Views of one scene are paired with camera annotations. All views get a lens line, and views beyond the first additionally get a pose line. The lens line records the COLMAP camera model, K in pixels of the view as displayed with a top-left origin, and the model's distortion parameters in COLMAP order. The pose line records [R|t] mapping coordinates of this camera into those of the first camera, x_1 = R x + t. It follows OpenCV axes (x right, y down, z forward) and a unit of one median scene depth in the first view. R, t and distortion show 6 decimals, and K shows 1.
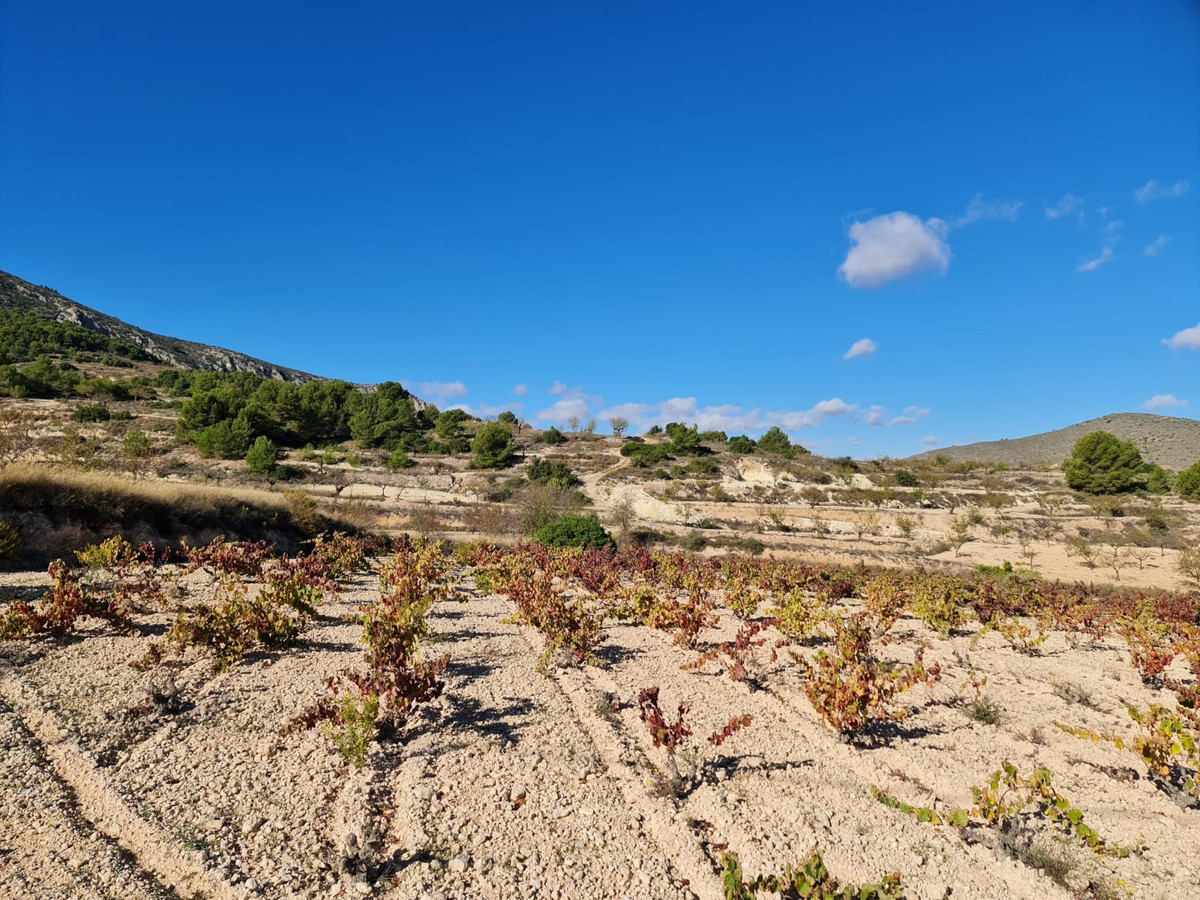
lens RADIAL K [[870.6, 0, 564.4], [0, 870.6, 463.6], [0, 0, 1]] dist [0.048311, -0.020600]
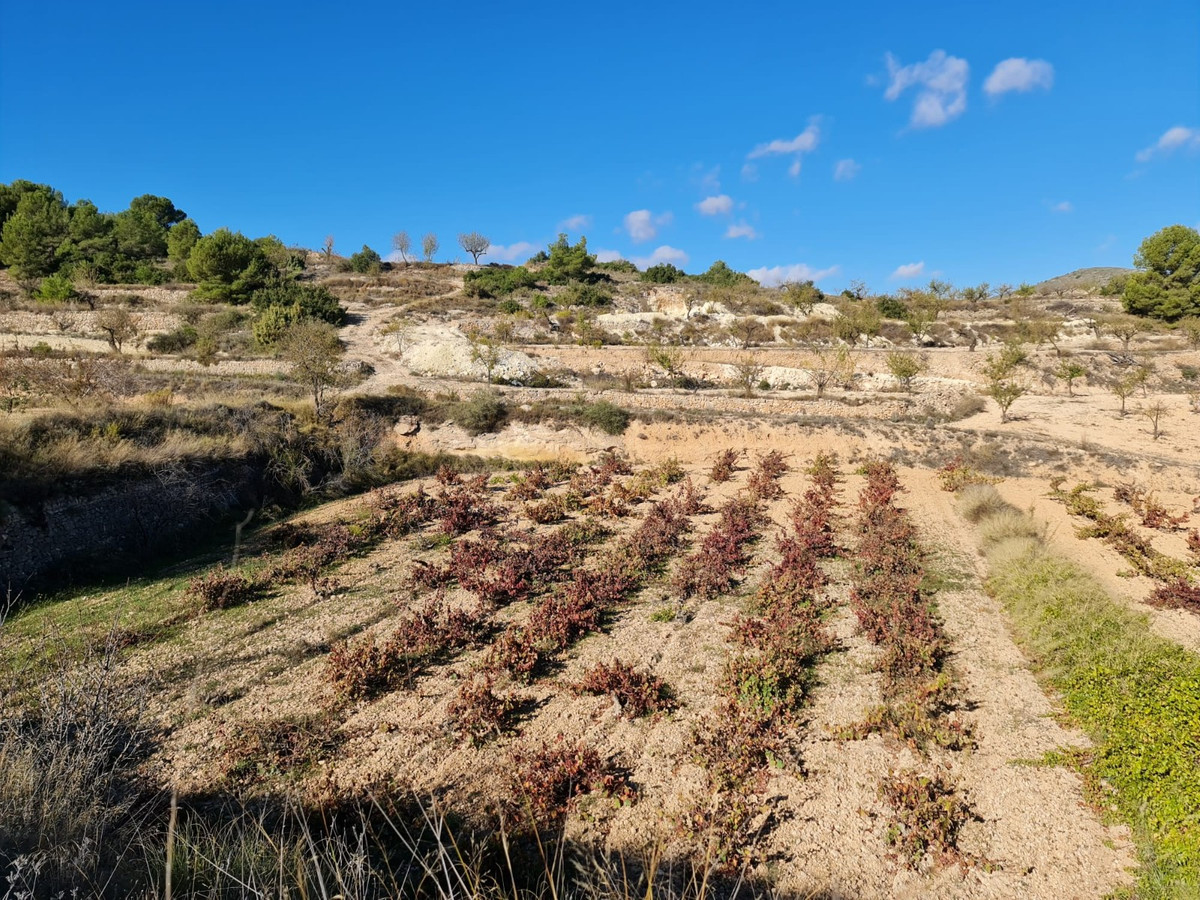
lens RADIAL K [[883.4, 0, 592.9], [0, 883.4, 453.4], [0, 0, 1]] dist [0.065204, -0.041212]
pose [[0.997278, -0.038624, 0.062803, 0.137346], [0.030335, 0.991316, 0.127955, 0.039678], [-0.067199, -0.125701, 0.989790, 0.395035]]
